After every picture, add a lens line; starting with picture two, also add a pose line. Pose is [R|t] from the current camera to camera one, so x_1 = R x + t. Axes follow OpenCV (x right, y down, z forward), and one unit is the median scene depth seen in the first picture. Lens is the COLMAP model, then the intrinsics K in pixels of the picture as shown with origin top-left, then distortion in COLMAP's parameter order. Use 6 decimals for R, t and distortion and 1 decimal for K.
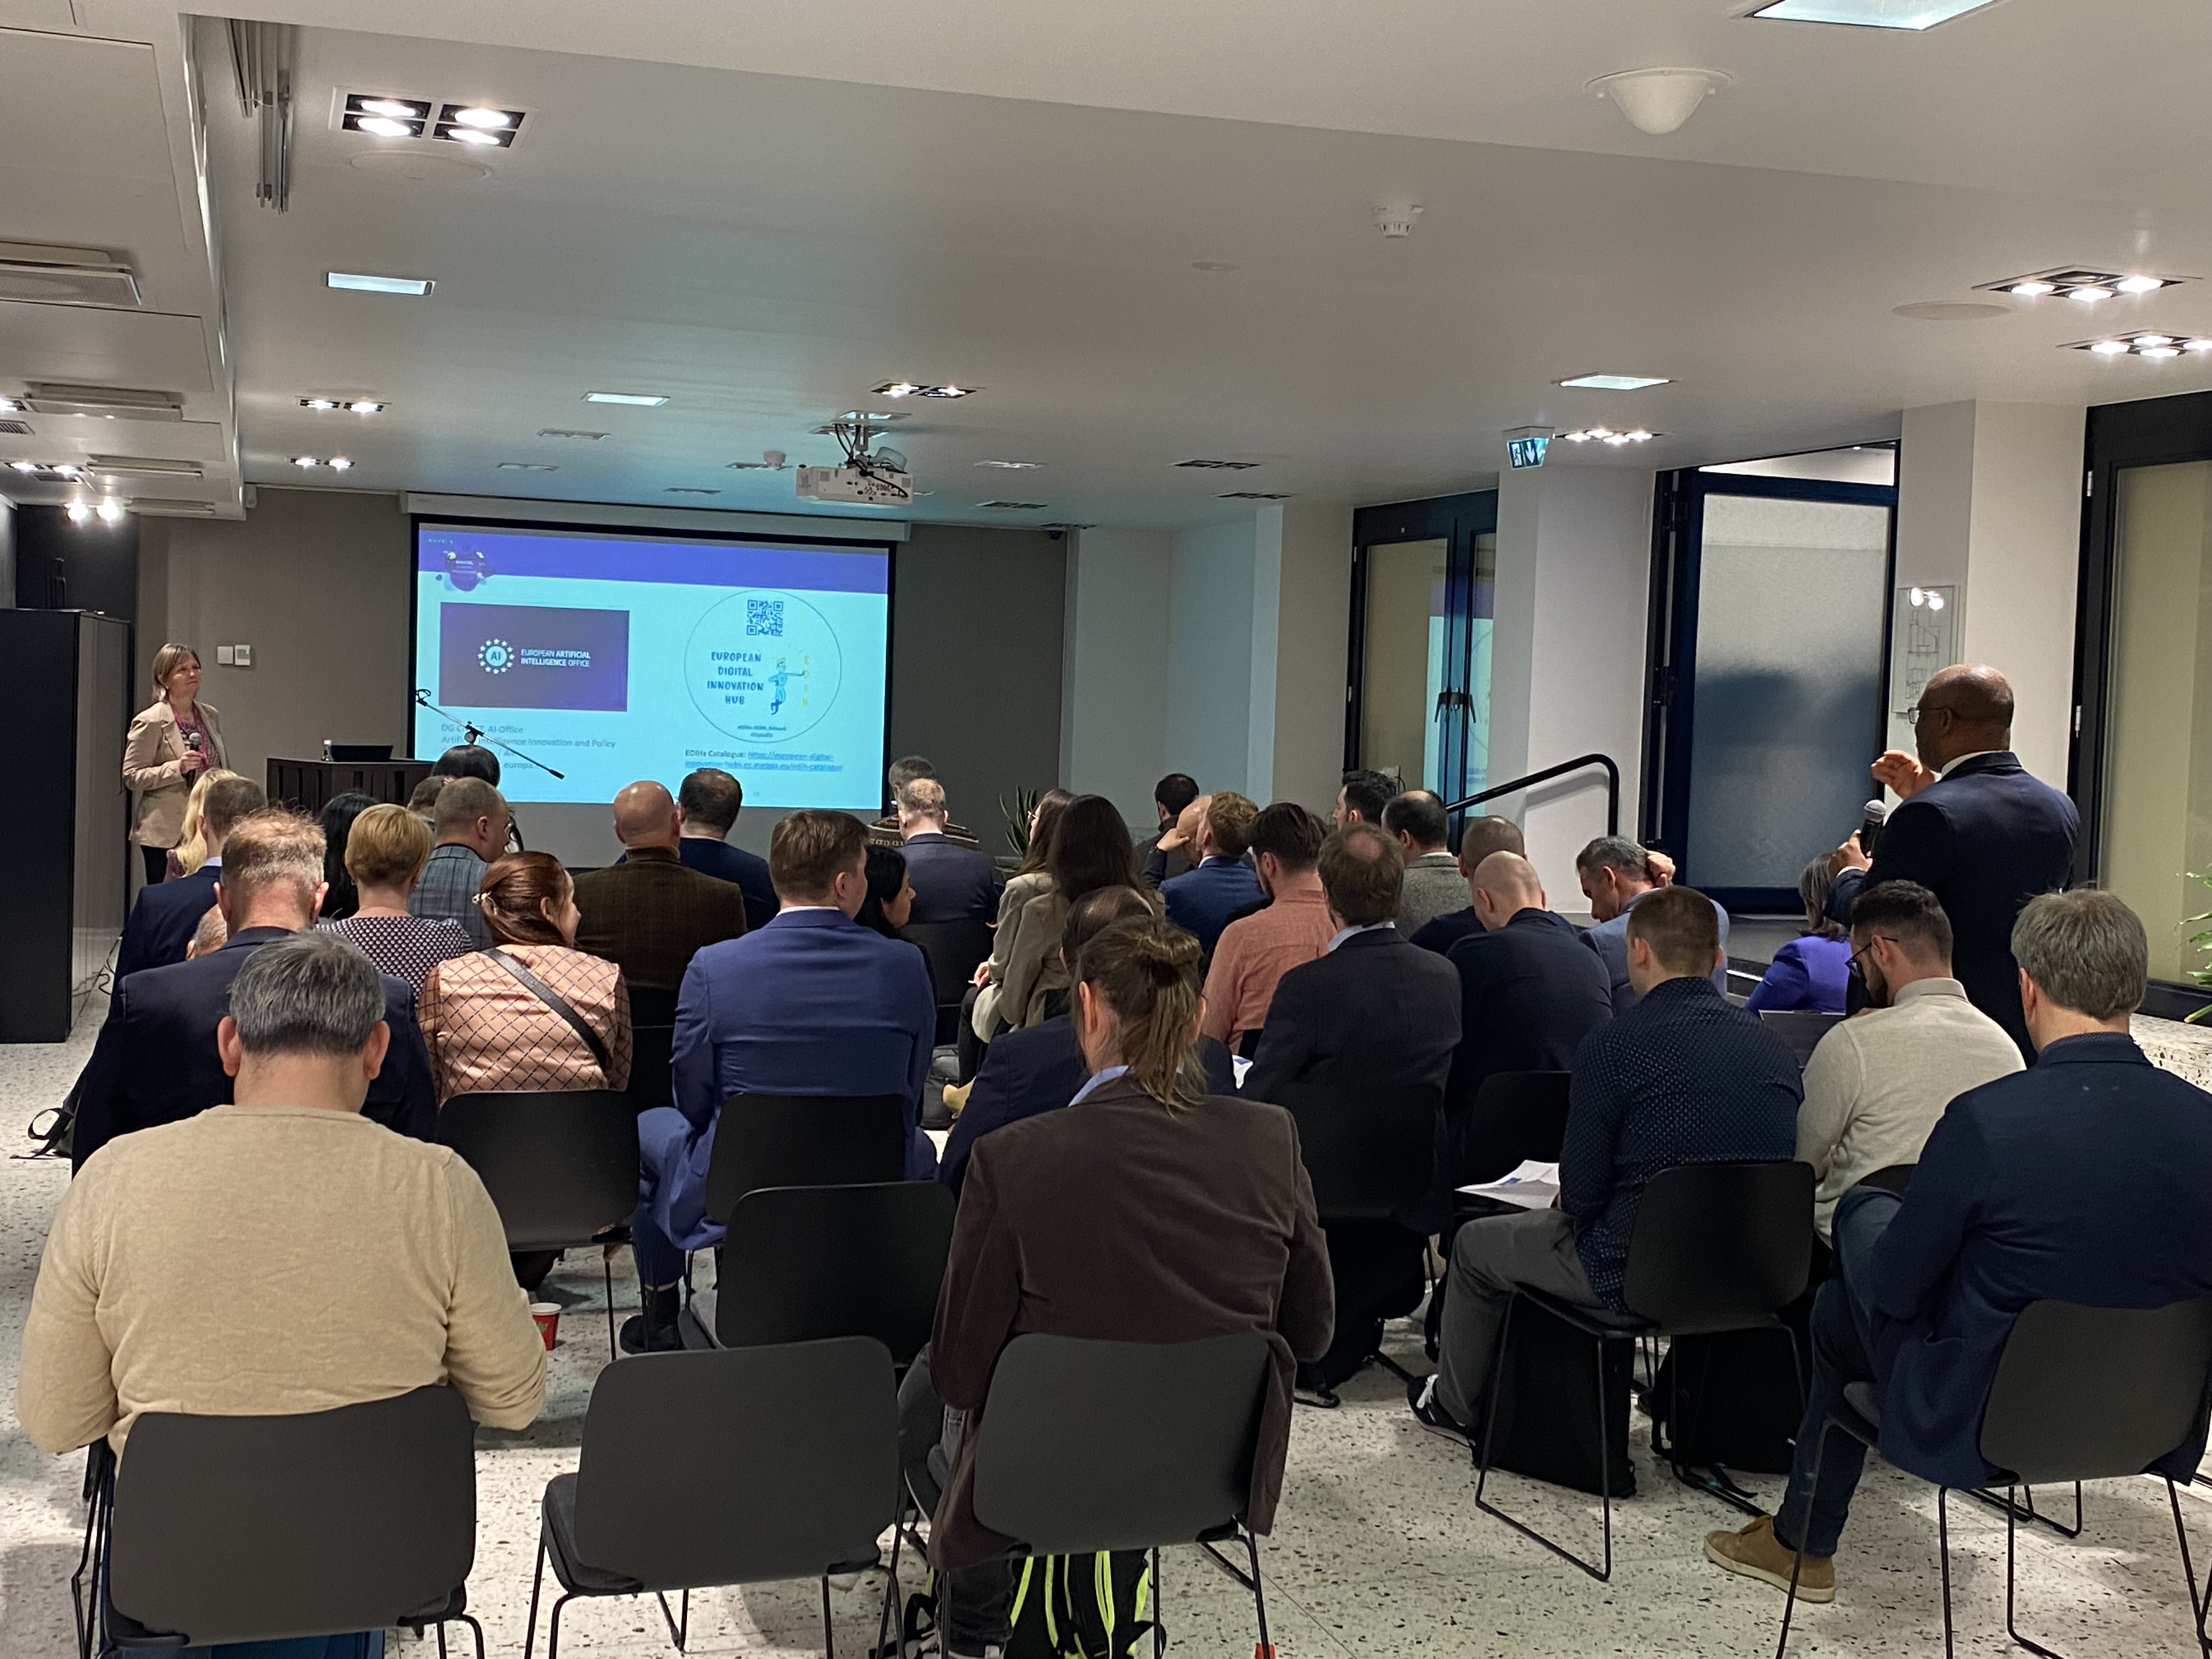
lens RADIAL K [[2489.9, 0, 1106.0], [0, 2489.9, 829.5], [0, 0, 1]] dist [0.170037, -0.529639]
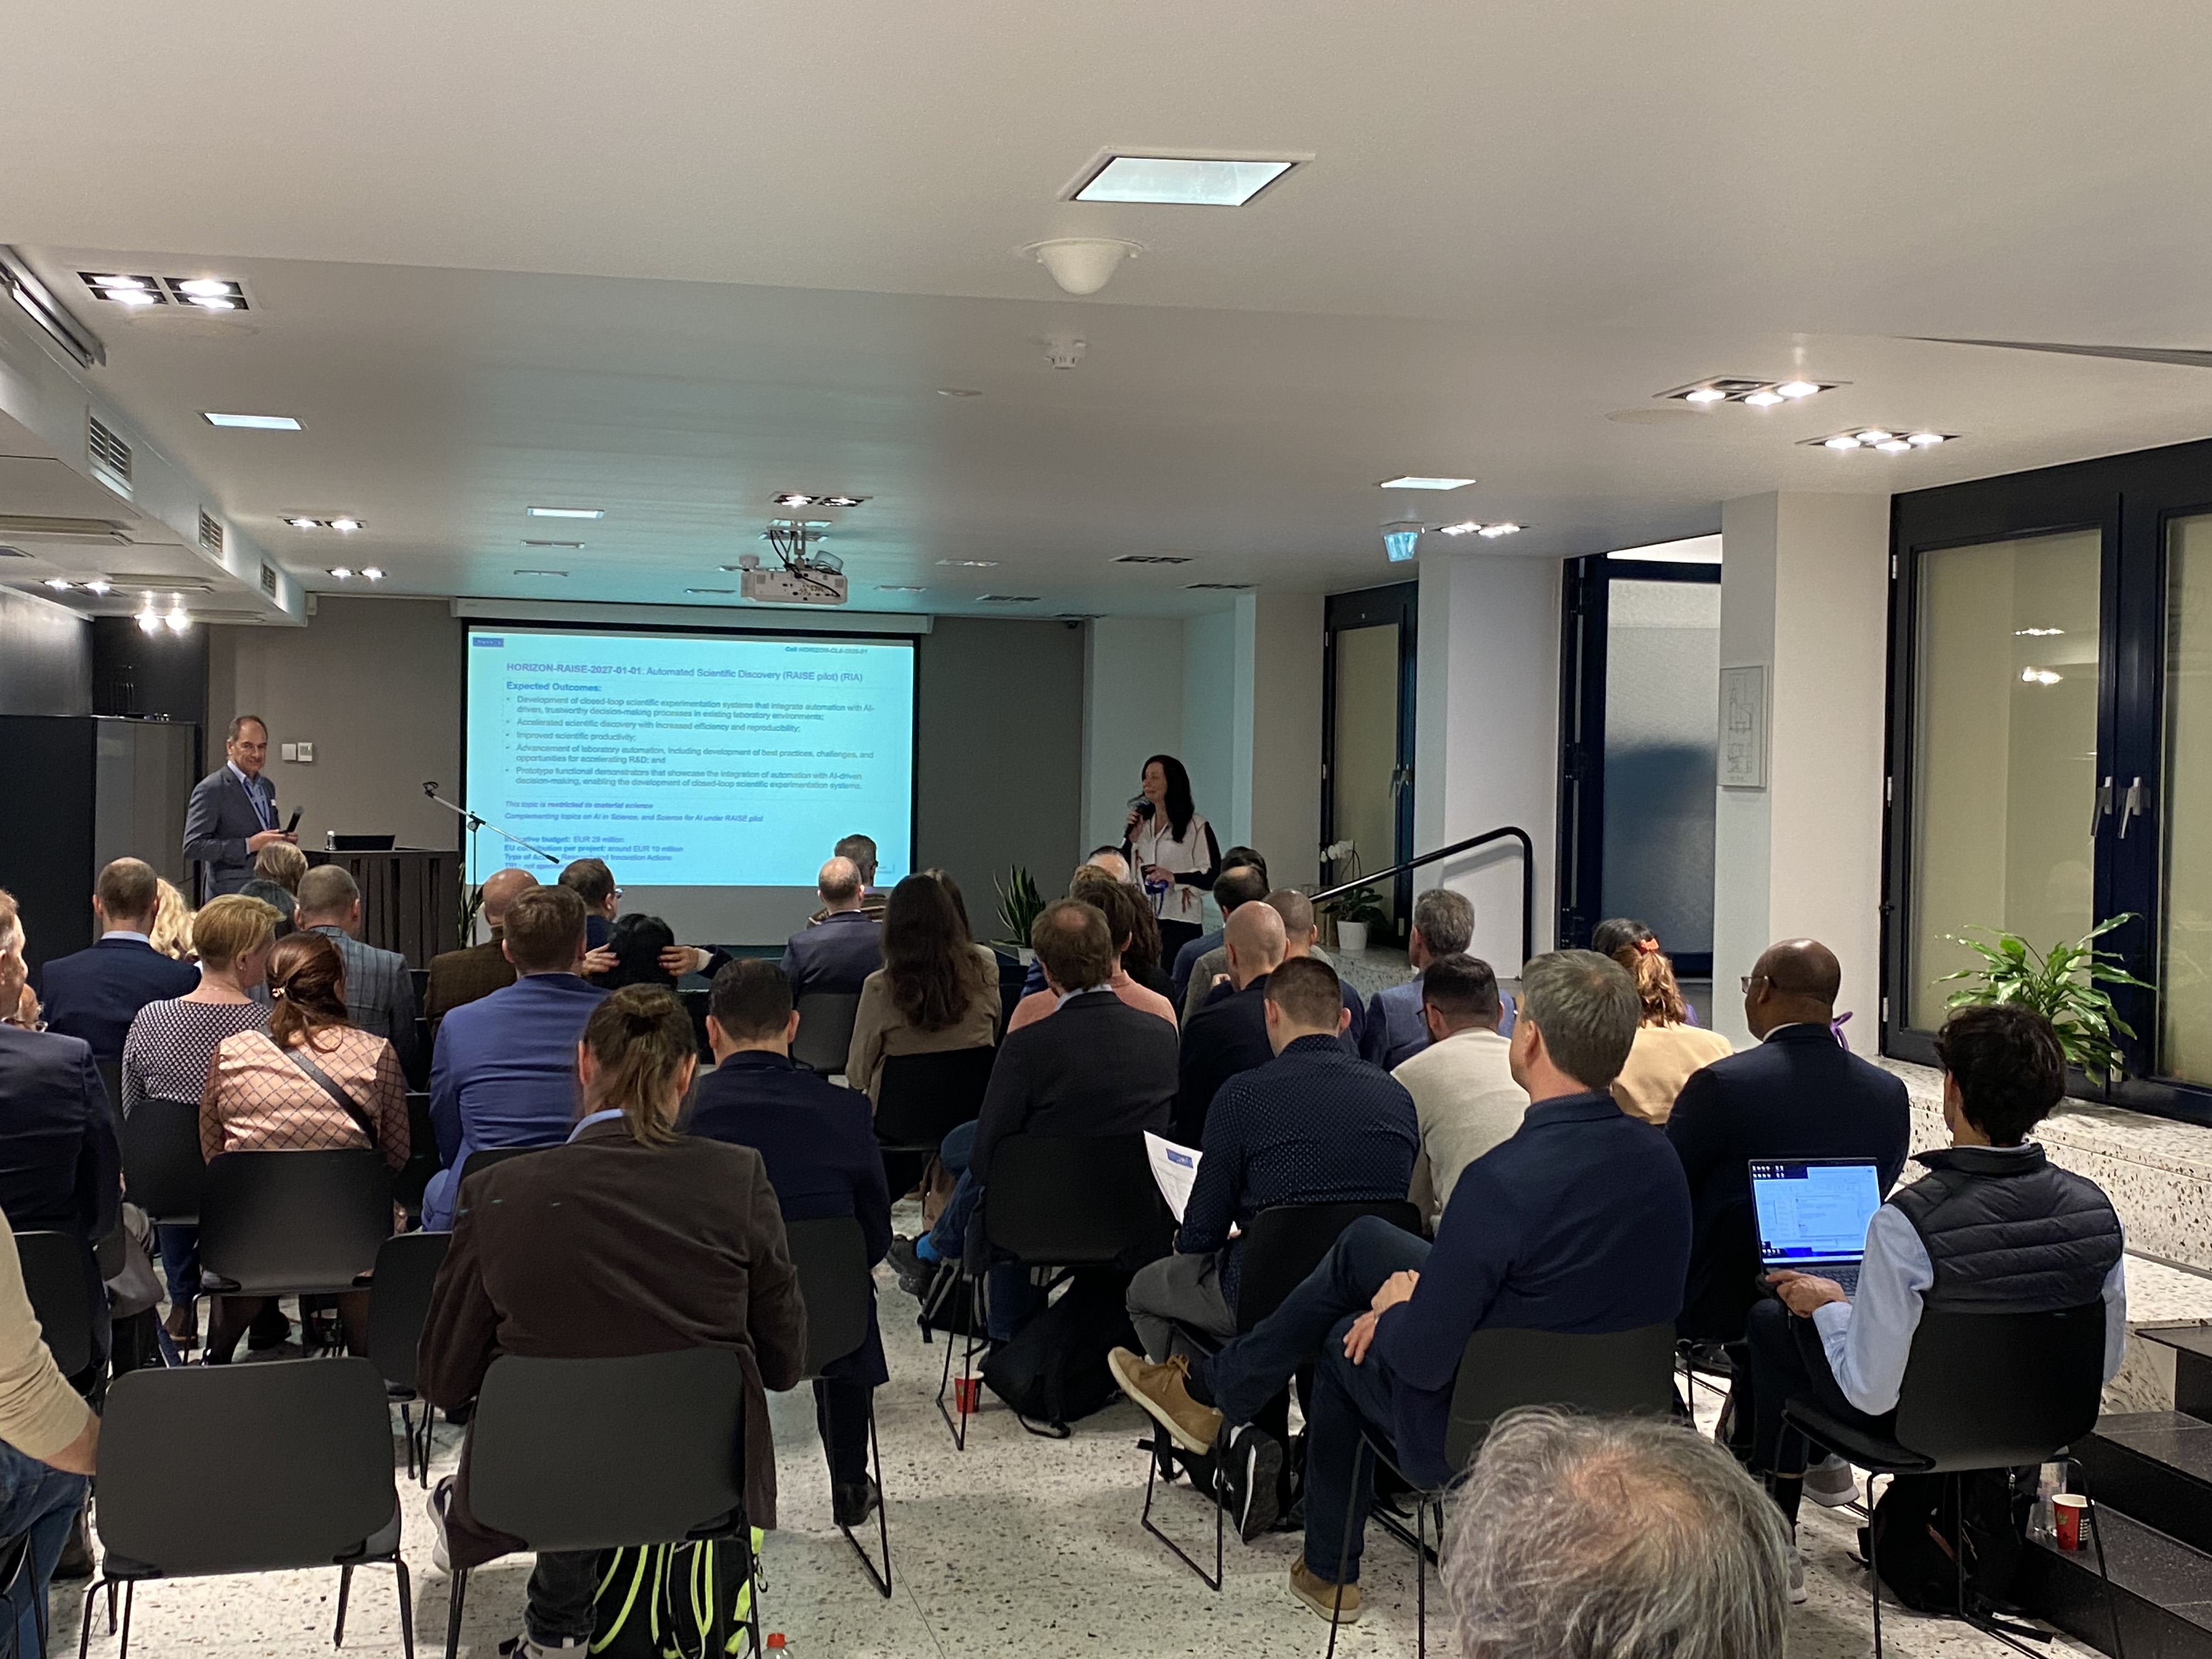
lens RADIAL K [[2411.5, 0, 1106.0], [0, 2411.5, 829.5], [0, 0, 1]] dist [0.162617, -0.514863]
pose [[0.998345, -0.014061, -0.055762, 0.091504], [0.012355, 0.999448, -0.030826, 0.000345], [0.056165, 0.030087, 0.997968, -0.028293]]
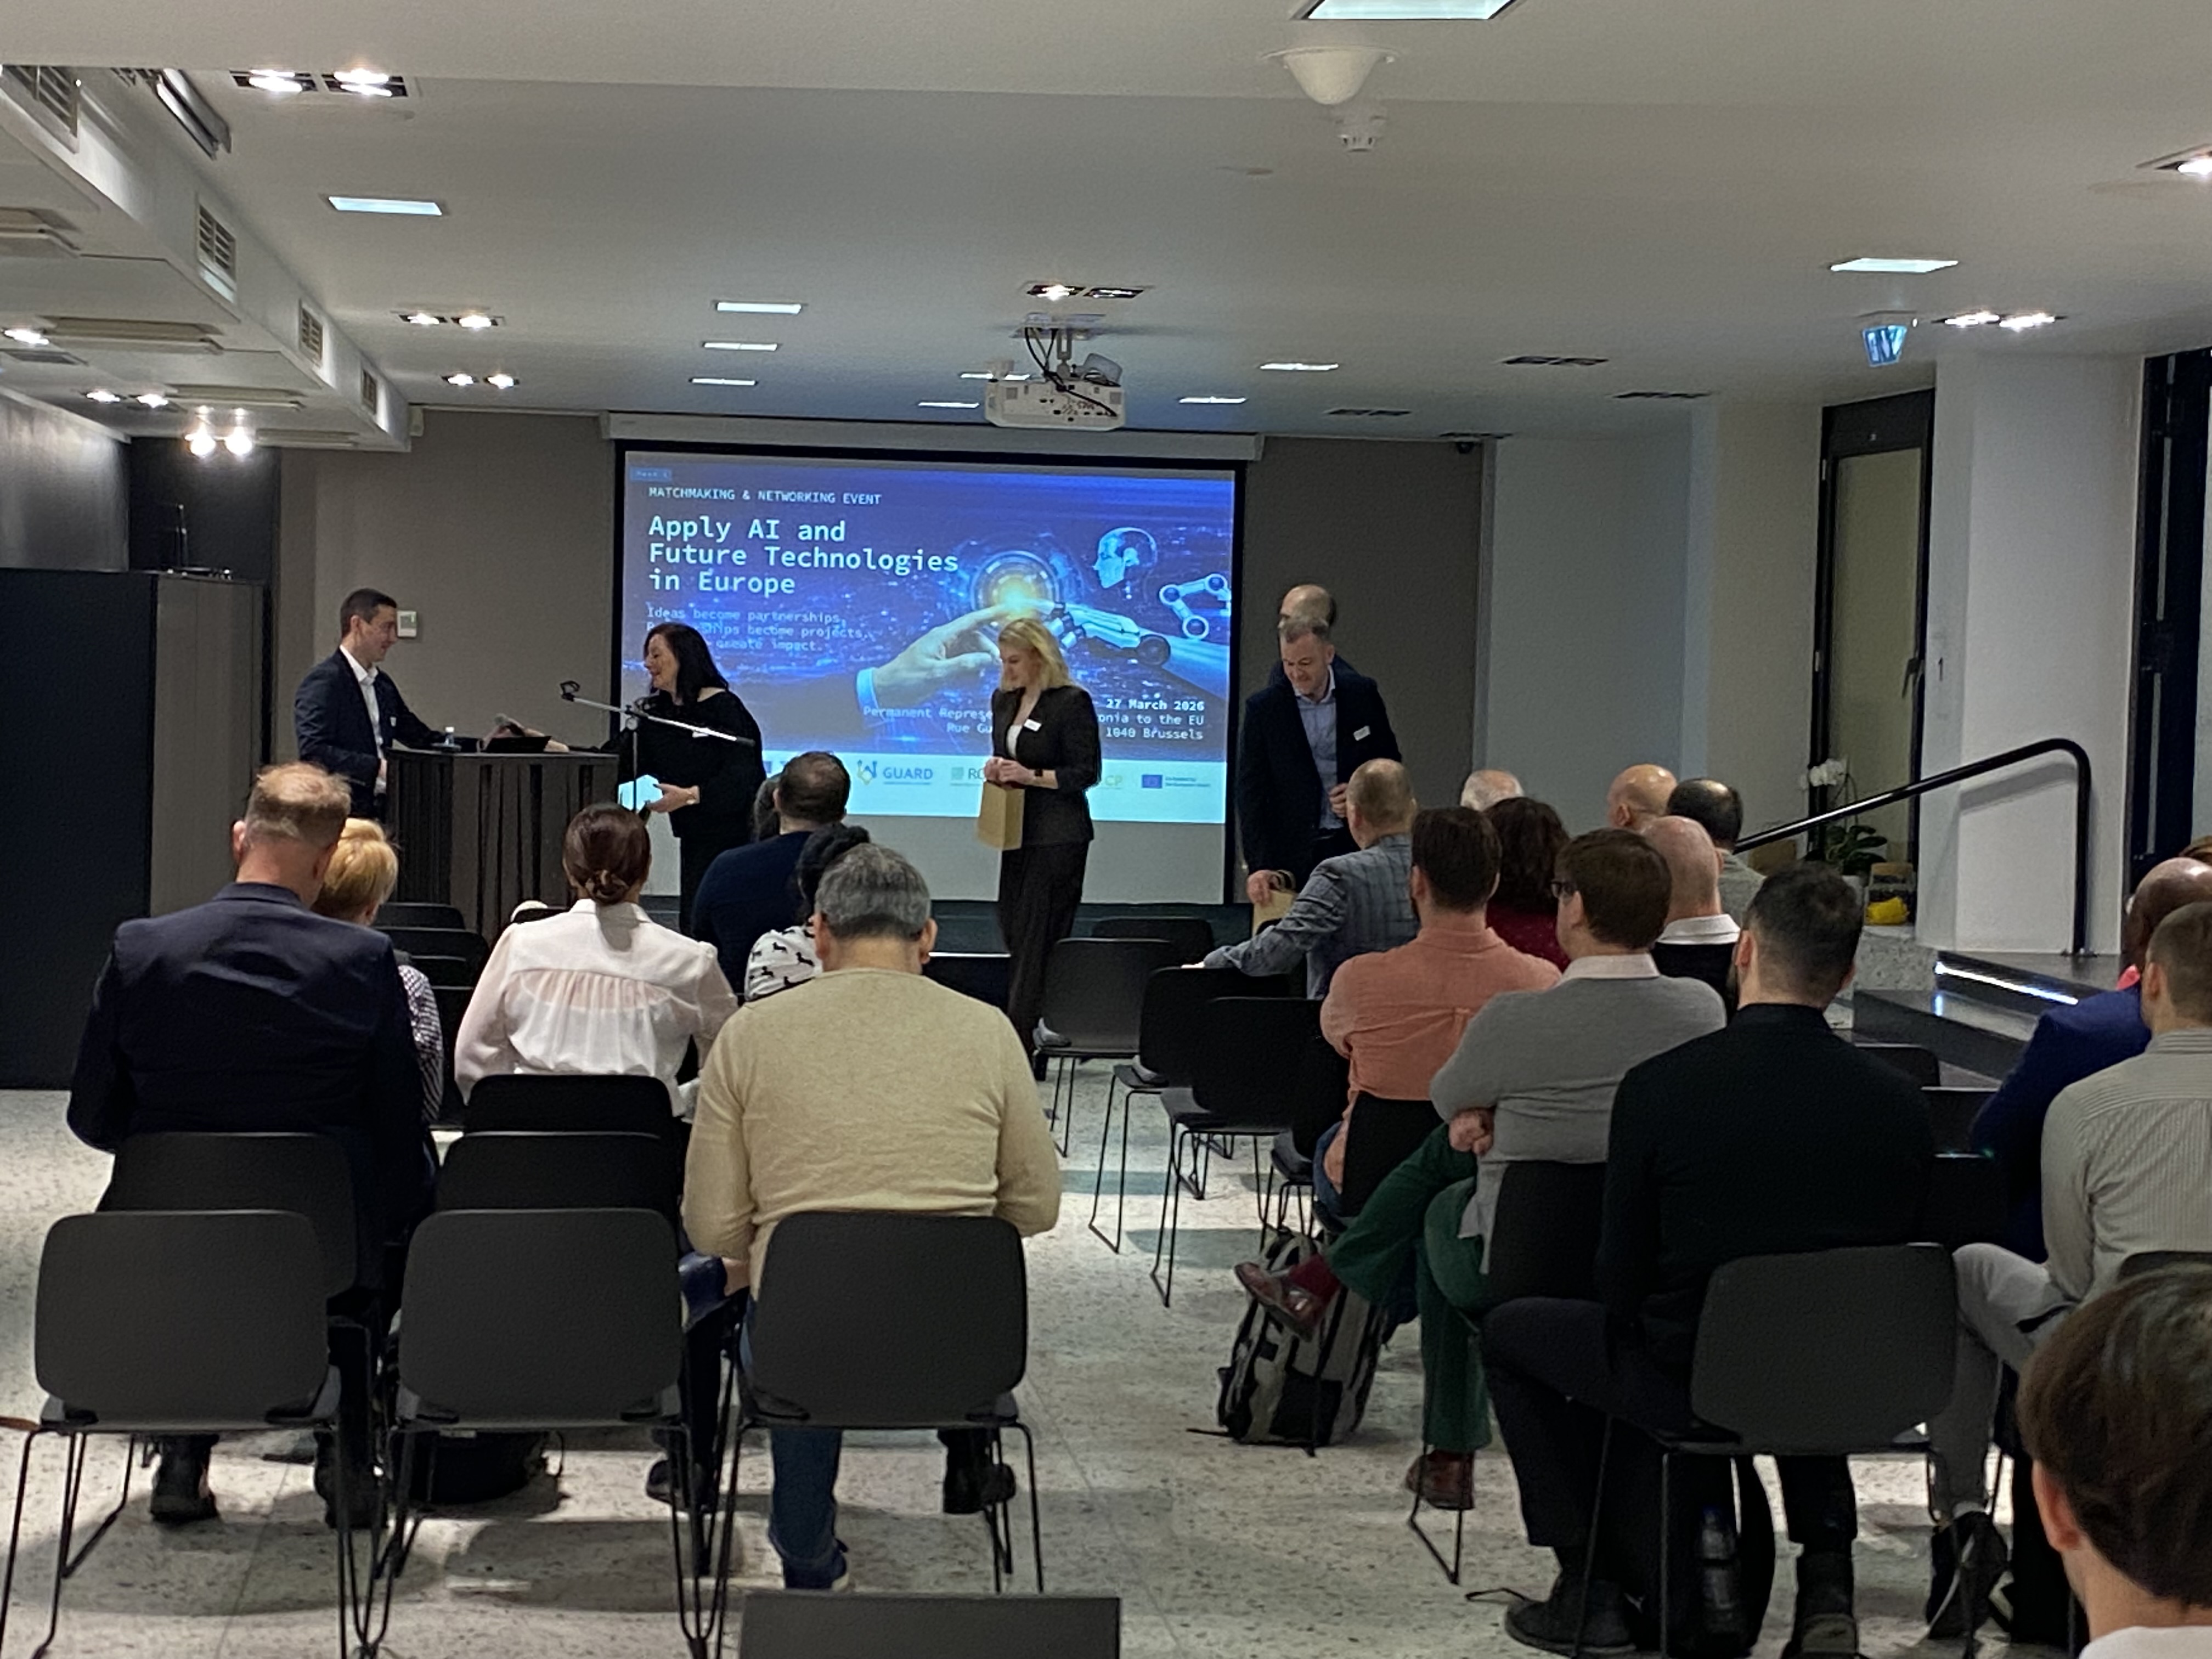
lens RADIAL K [[3697.0, 0, 1095.5], [0, 3697.0, 932.2], [0, 0, 1]] dist [0.103183, -0.105796]
pose [[0.983662, 0.006184, -0.179918, 0.128220], [-0.003339, 0.999865, 0.016110, 0.012700], [0.179993, -0.015246, 0.983550, -0.168191]]
